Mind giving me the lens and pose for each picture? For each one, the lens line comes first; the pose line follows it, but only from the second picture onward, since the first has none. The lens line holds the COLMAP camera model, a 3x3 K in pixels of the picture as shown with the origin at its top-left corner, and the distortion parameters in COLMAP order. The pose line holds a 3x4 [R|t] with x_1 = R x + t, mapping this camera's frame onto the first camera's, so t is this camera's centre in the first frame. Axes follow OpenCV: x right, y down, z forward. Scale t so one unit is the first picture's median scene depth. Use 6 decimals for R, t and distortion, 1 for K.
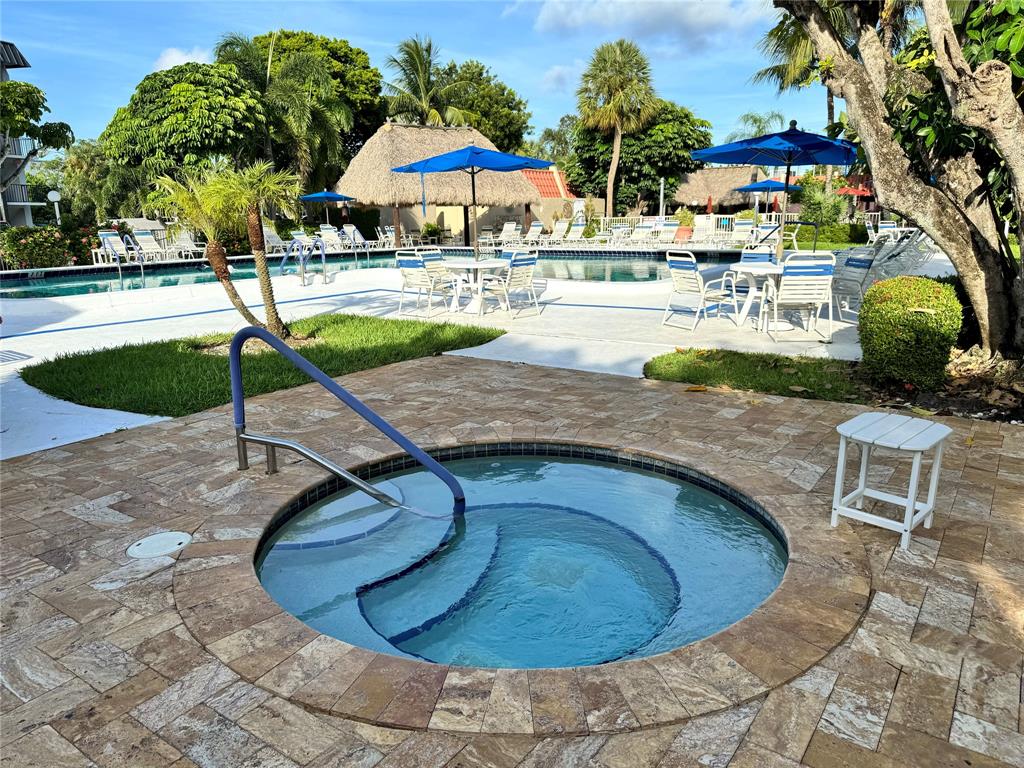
lens RADIAL K [[722.9, 0, 512.0], [0, 722.9, 384.0], [0, 0, 1]] dist [0.093469, -0.129245]
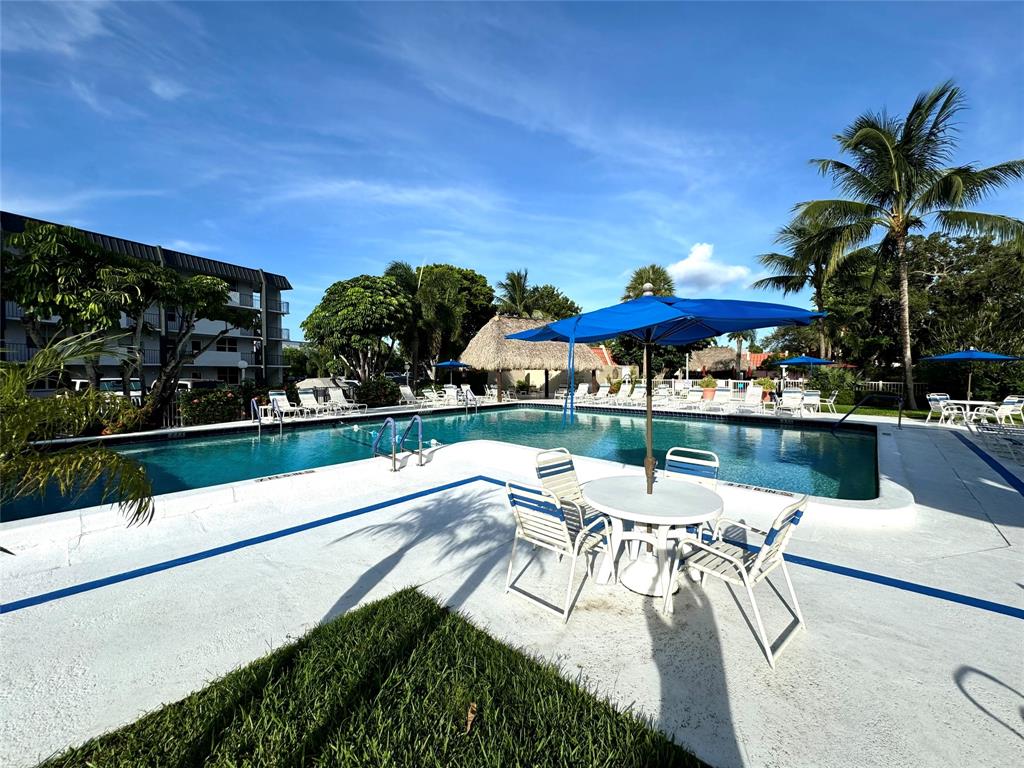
lens RADIAL K [[407.5, 0, 512.0], [0, 407.5, 384.0], [0, 0, 1]] dist [-0.003020, -0.000135]
pose [[0.992946, 0.016335, -0.117436, -0.041150], [-0.039105, 0.980162, -0.194302, -0.066039], [0.111933, 0.197523, 0.973887, 0.235698]]
